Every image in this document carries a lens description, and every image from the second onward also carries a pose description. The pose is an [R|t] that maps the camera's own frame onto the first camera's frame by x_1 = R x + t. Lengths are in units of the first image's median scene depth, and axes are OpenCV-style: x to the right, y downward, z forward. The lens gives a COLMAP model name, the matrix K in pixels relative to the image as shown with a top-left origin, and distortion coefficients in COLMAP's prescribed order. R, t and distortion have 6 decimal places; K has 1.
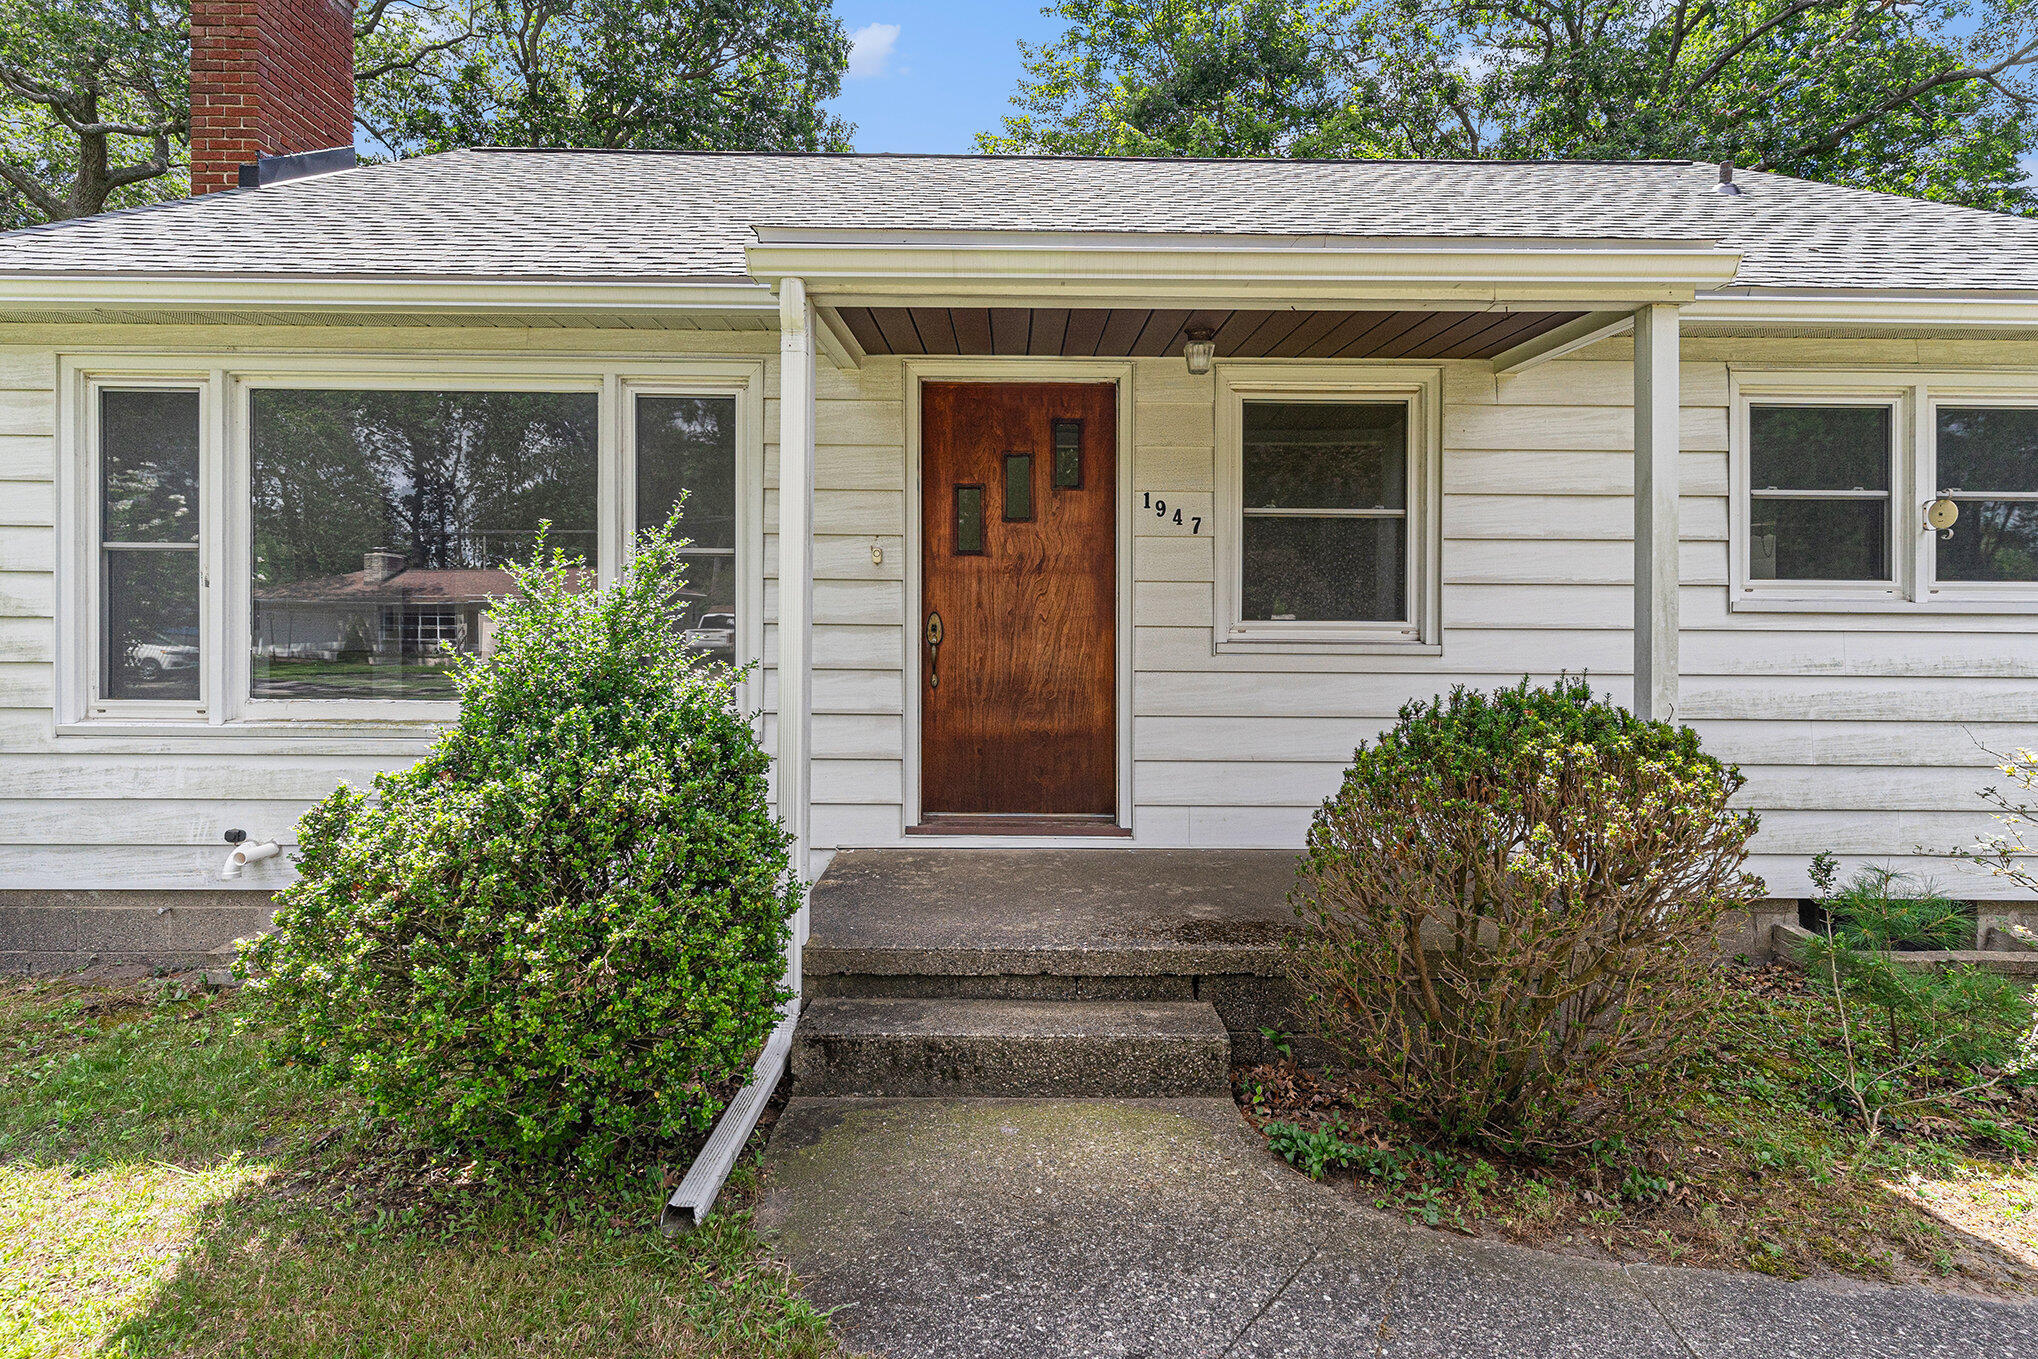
lens RADIAL K [[979.7, 0, 1060.2], [0, 979.7, 623.7], [0, 0, 1]] dist [-0.001733, -0.000365]
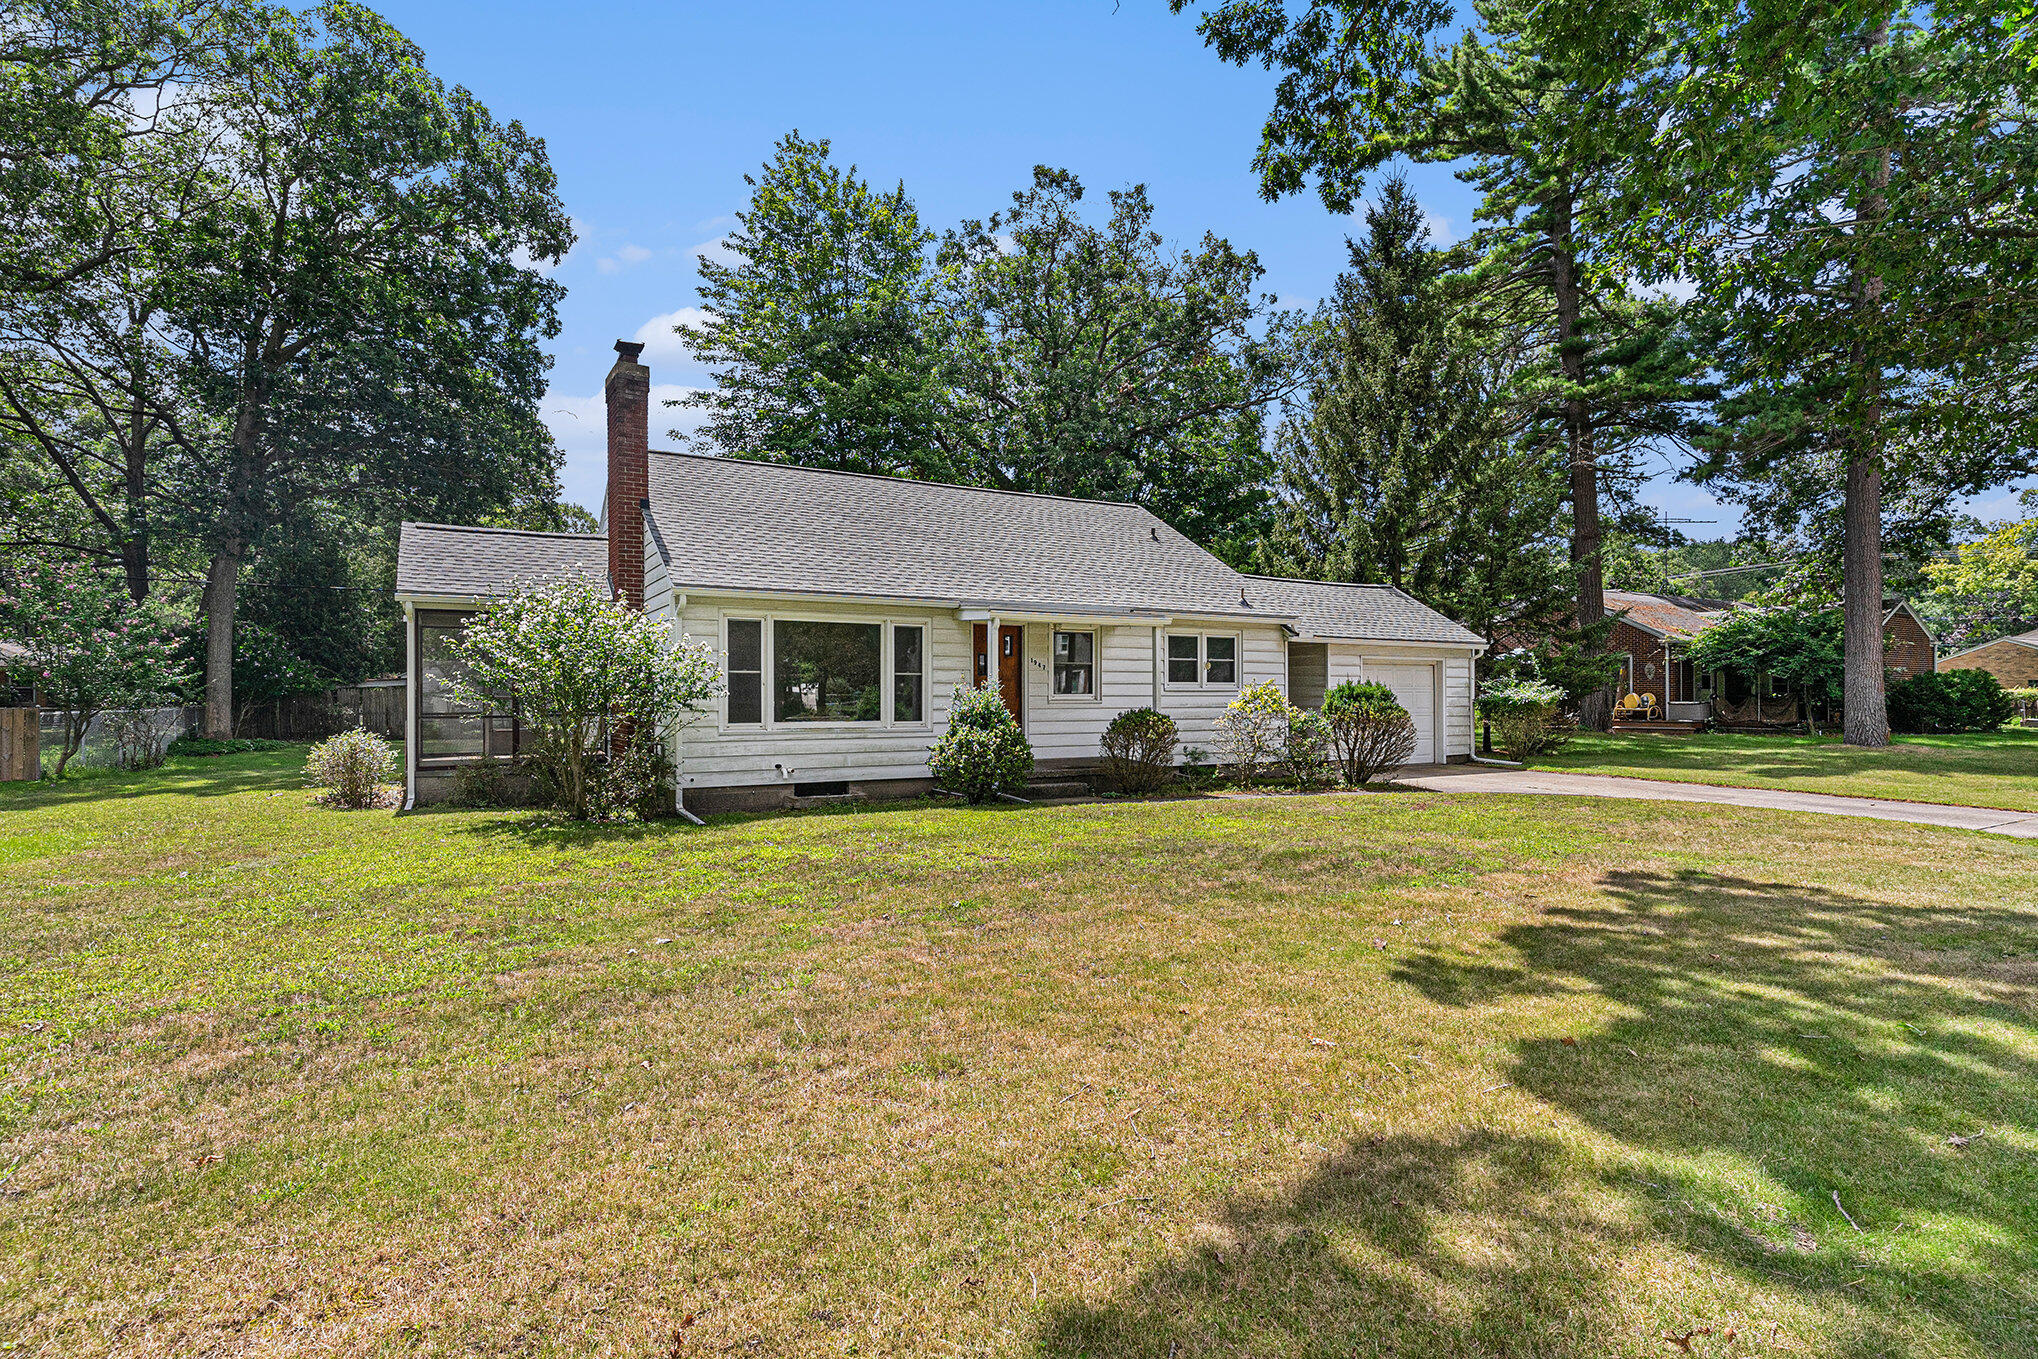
lens RADIAL K [[996.6, 0, 1023.8], [0, 996.6, 653.8], [0, 0, 1]] dist [0.000791, 0.000175]
pose [[0.869606, 0.012932, 0.493577, -1.694290], [-0.000213, 0.999667, -0.025816, -0.056348], [-0.493747, 0.022344, 0.869319, -2.088331]]
